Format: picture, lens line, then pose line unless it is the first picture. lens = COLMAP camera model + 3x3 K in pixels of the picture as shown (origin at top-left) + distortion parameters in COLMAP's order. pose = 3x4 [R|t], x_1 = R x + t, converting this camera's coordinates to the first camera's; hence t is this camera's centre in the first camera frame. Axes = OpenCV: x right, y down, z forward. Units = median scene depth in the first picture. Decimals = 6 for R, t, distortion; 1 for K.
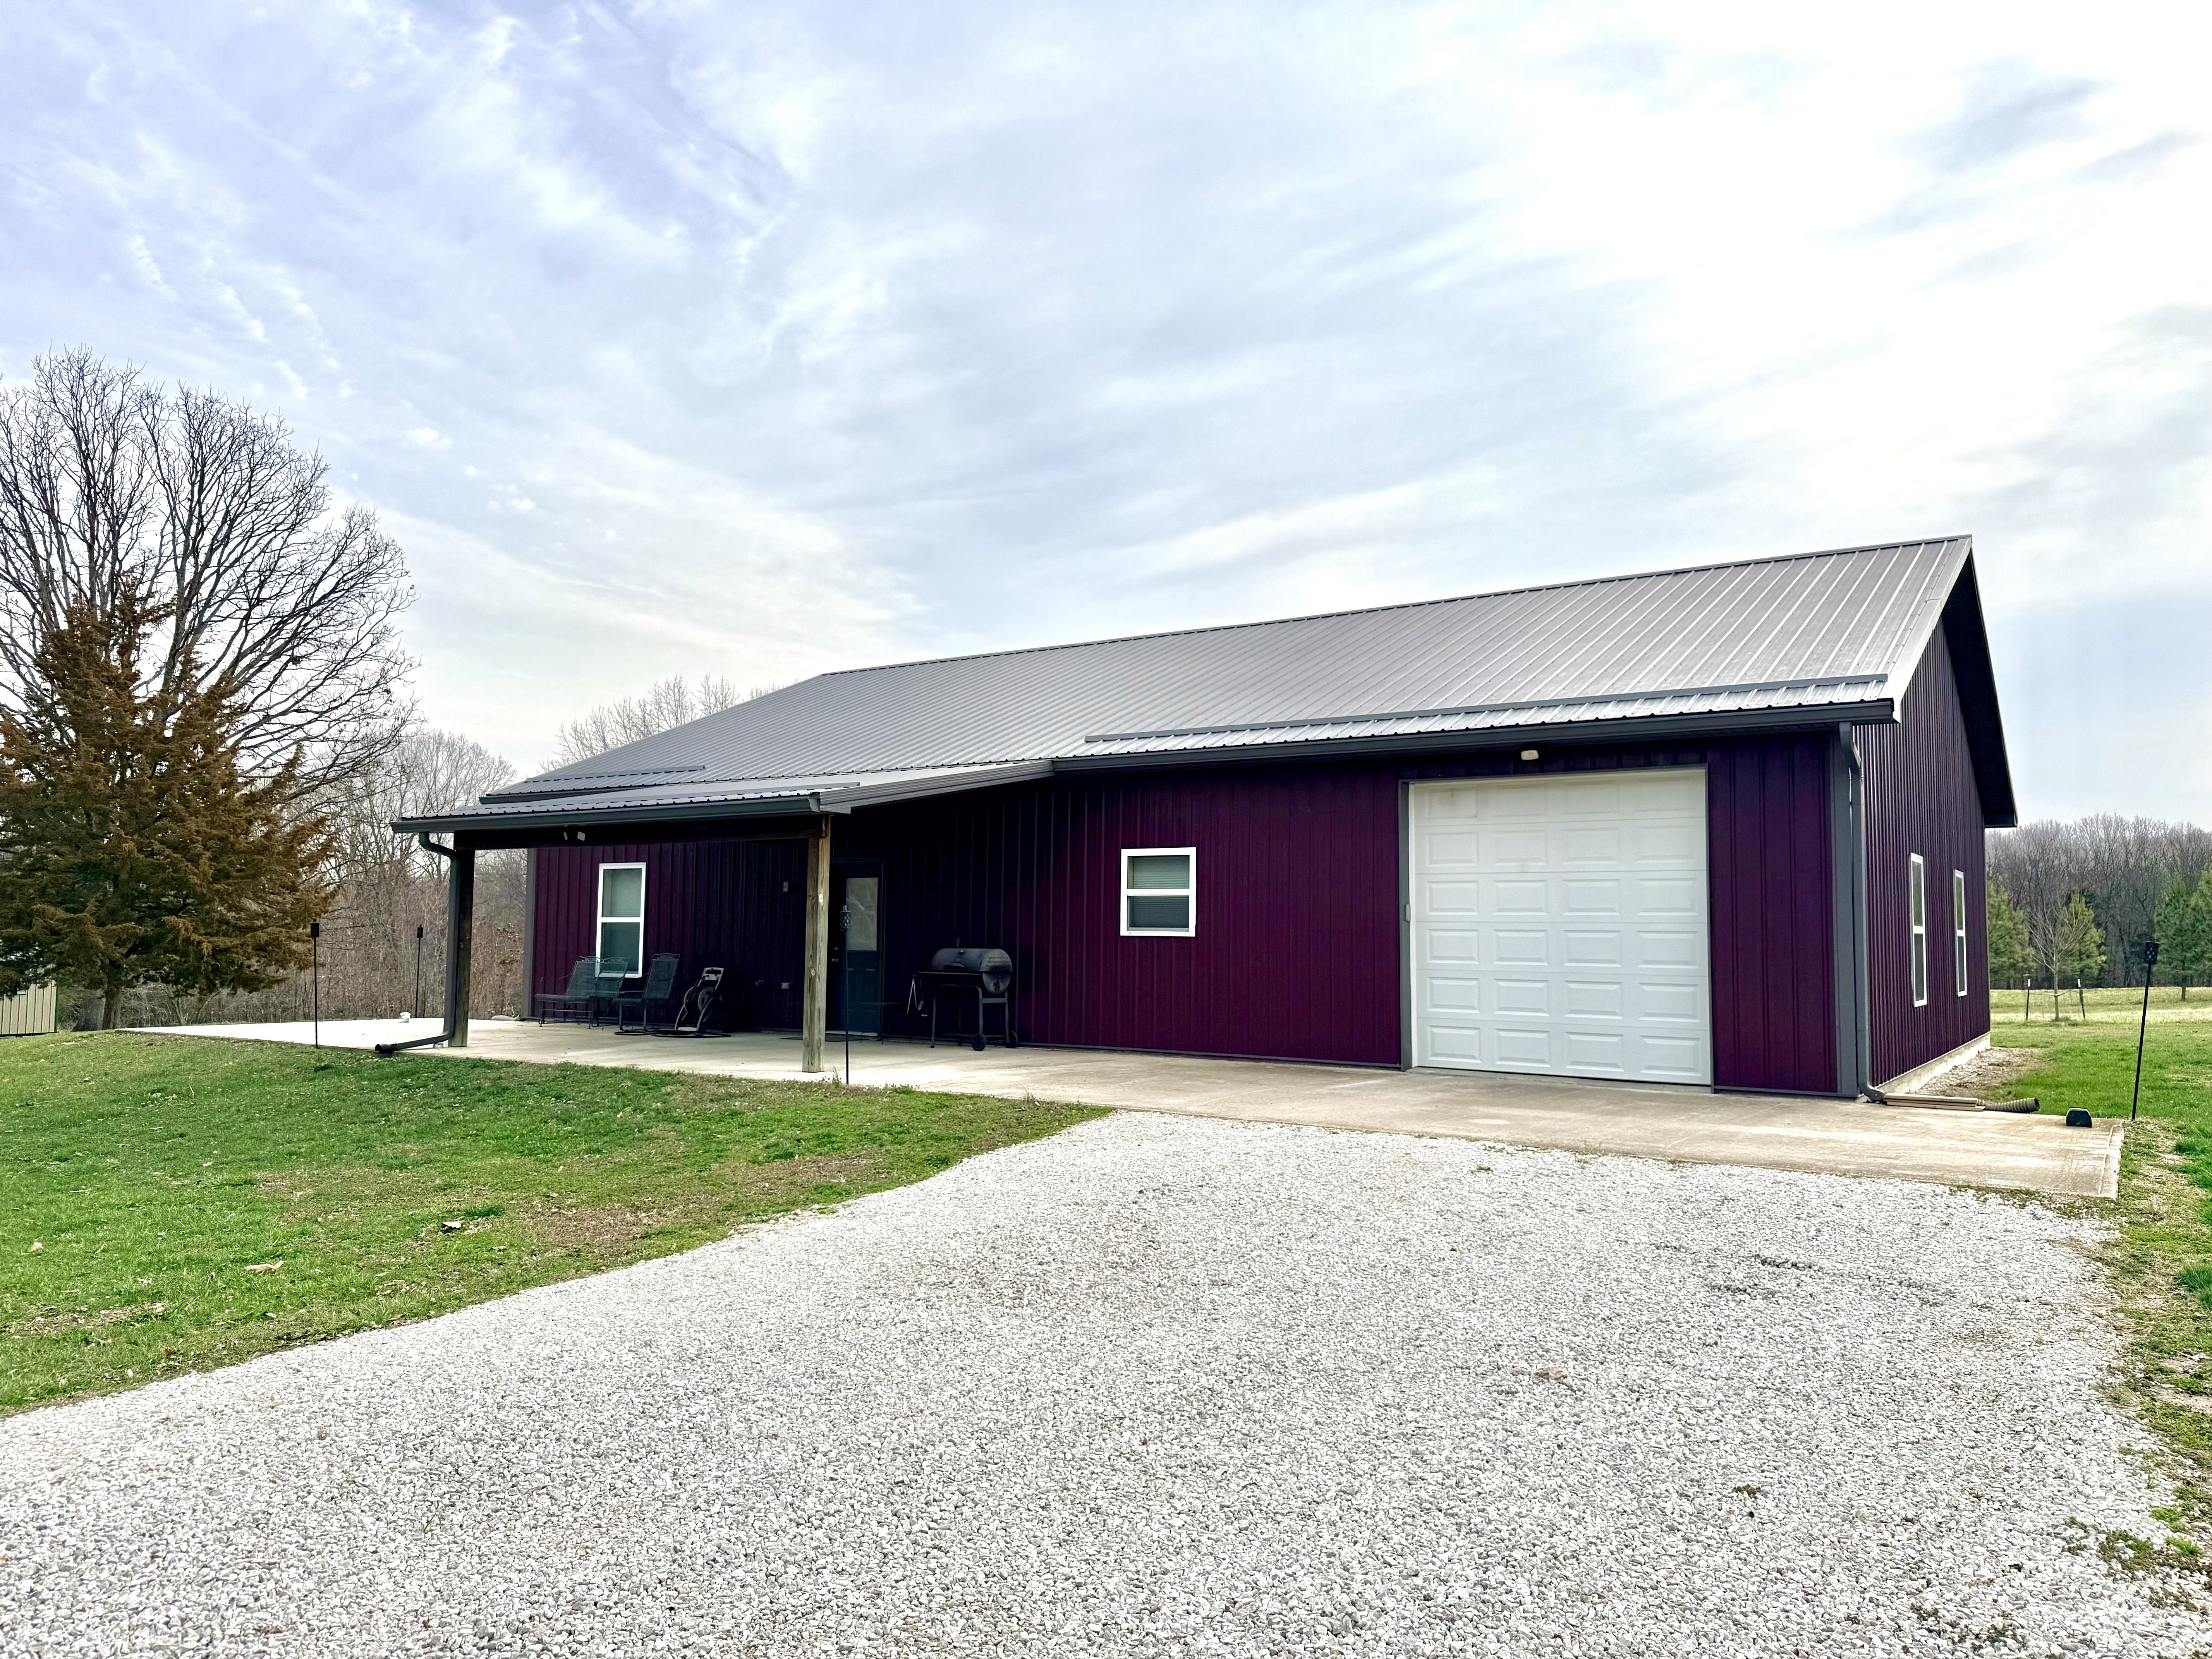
lens RADIAL K [[1528.7, 0, 1106.0], [0, 1528.7, 829.5], [0, 0, 1]] dist [0.045916, -0.070429]
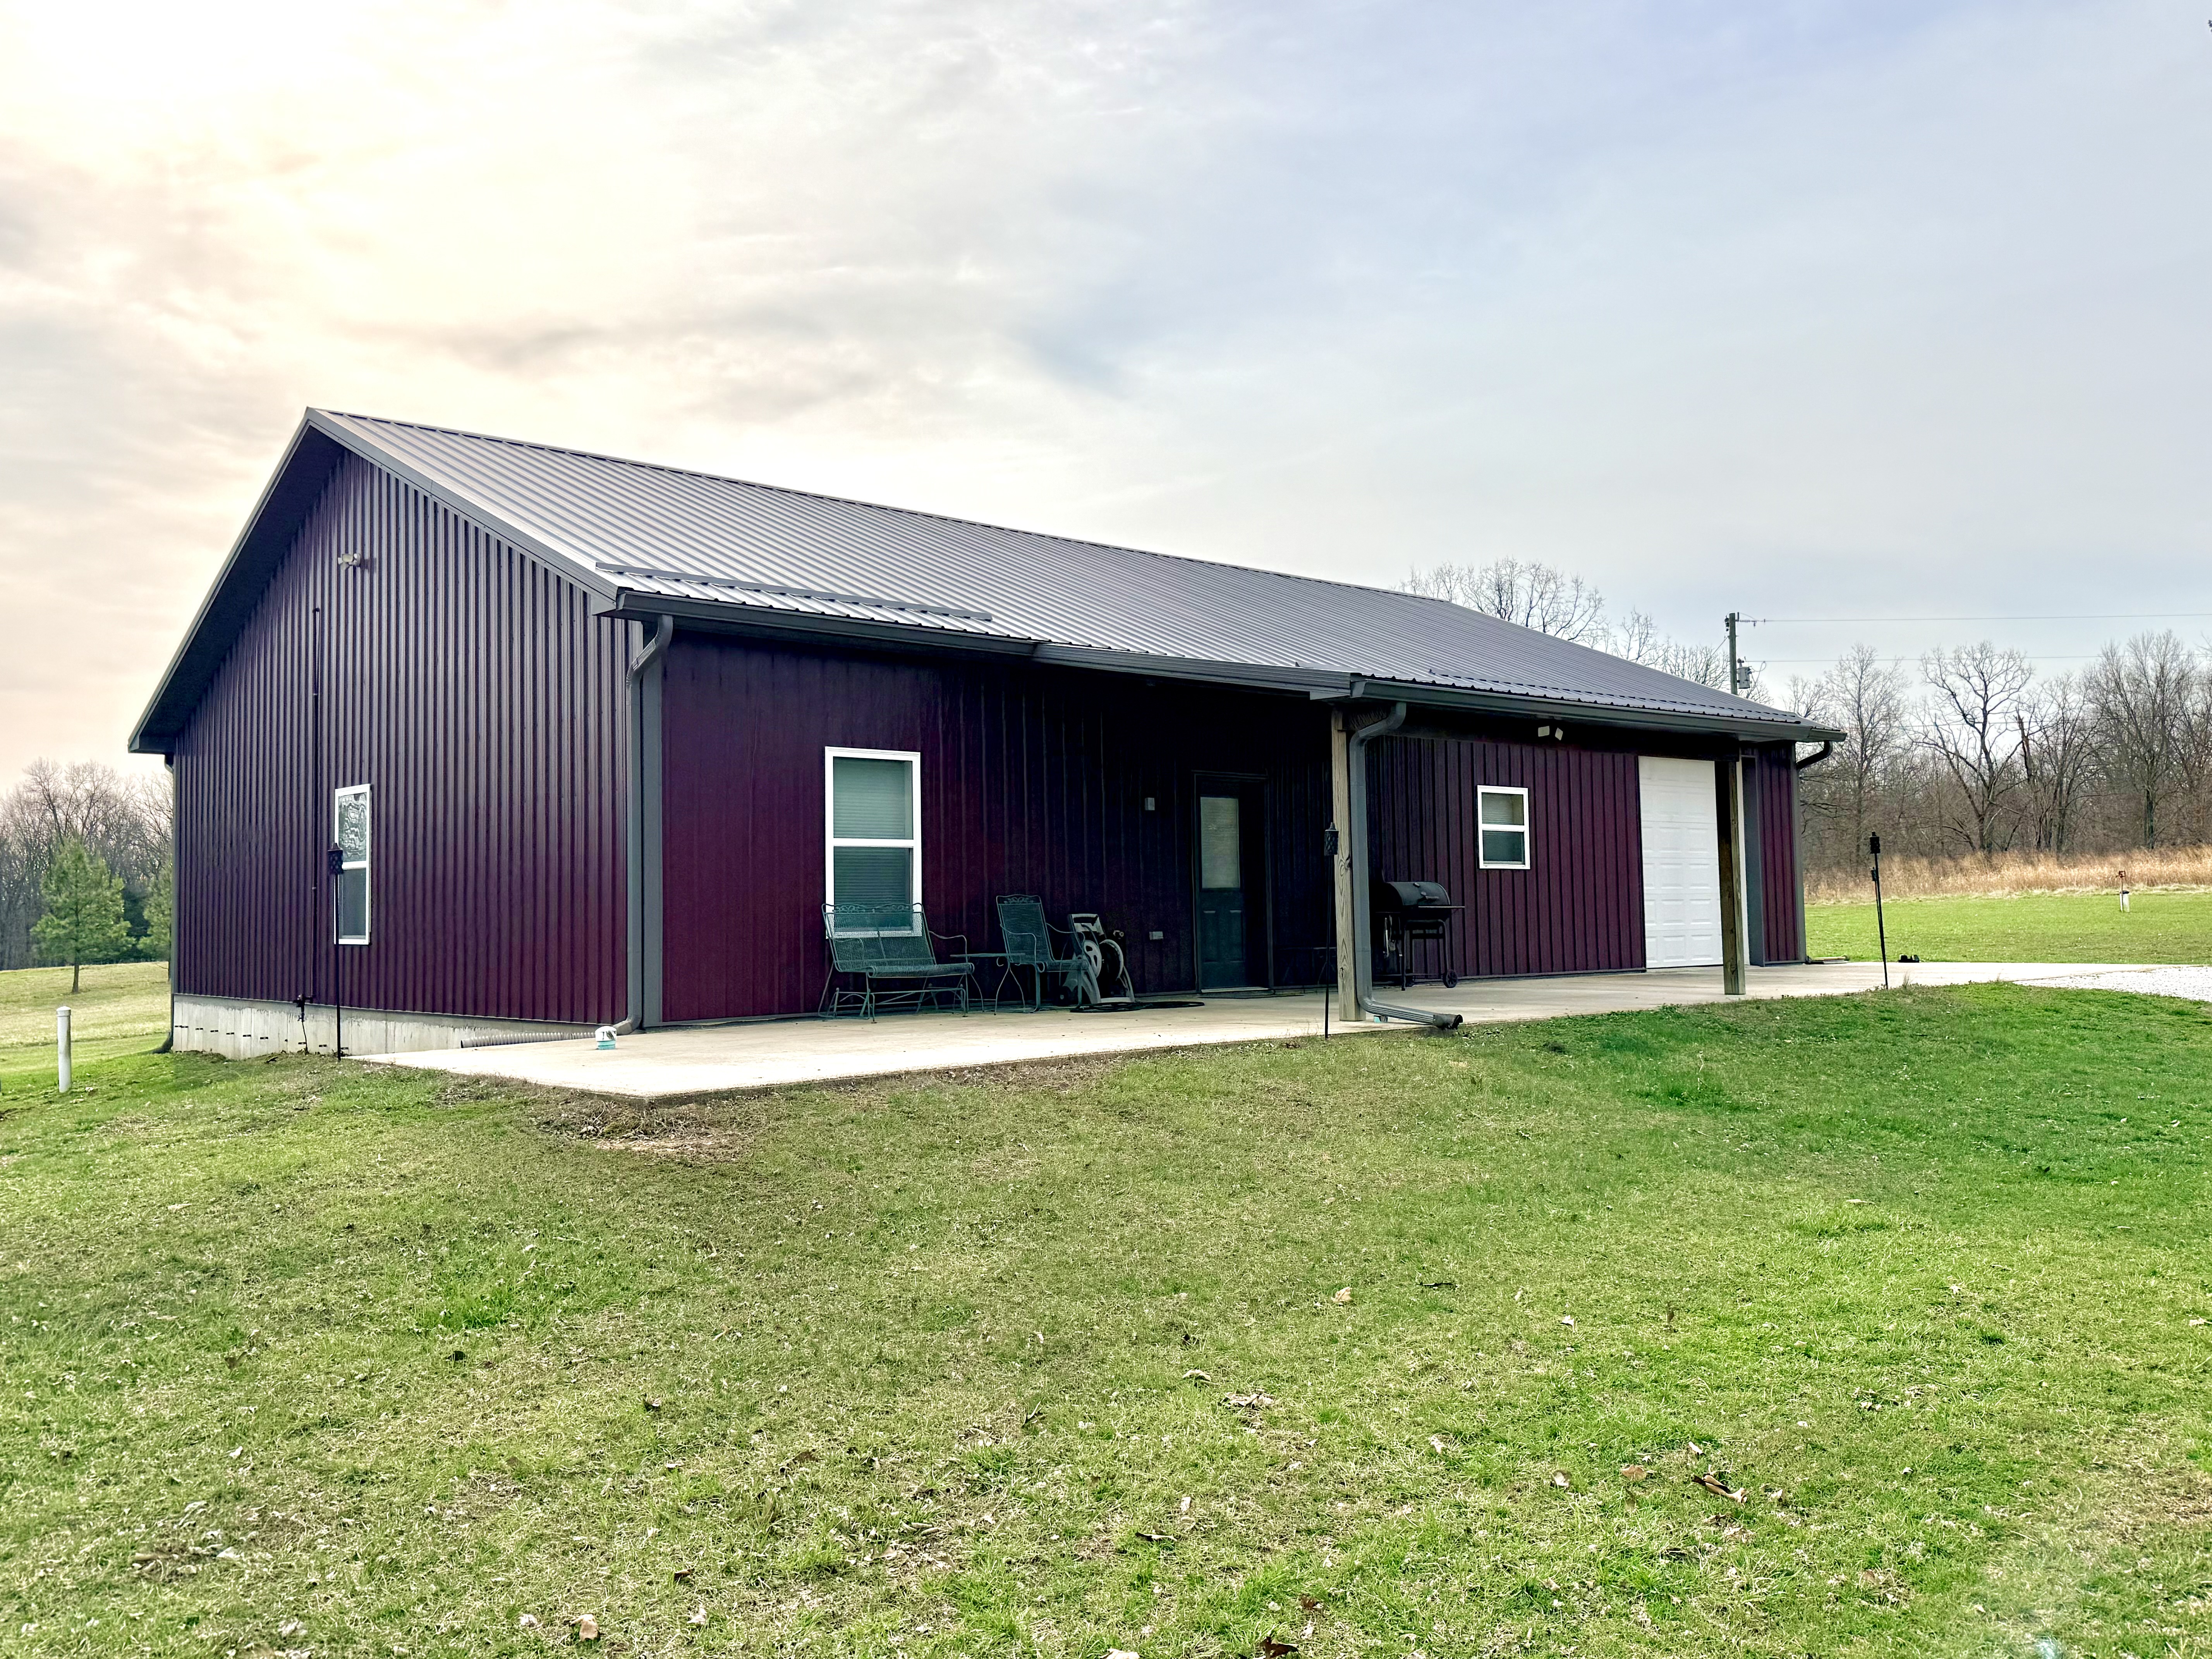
lens RADIAL K [[1786.3, 0, 1106.0], [0, 1786.3, 829.5], [0, 0, 1]] dist [0.012792, 0.001016]
pose [[0.272496, 0.032809, 0.961597, -1.218265], [-0.049951, 0.998553, -0.019915, 0.079518], [-0.960859, -0.042606, 0.273740, 0.909823]]
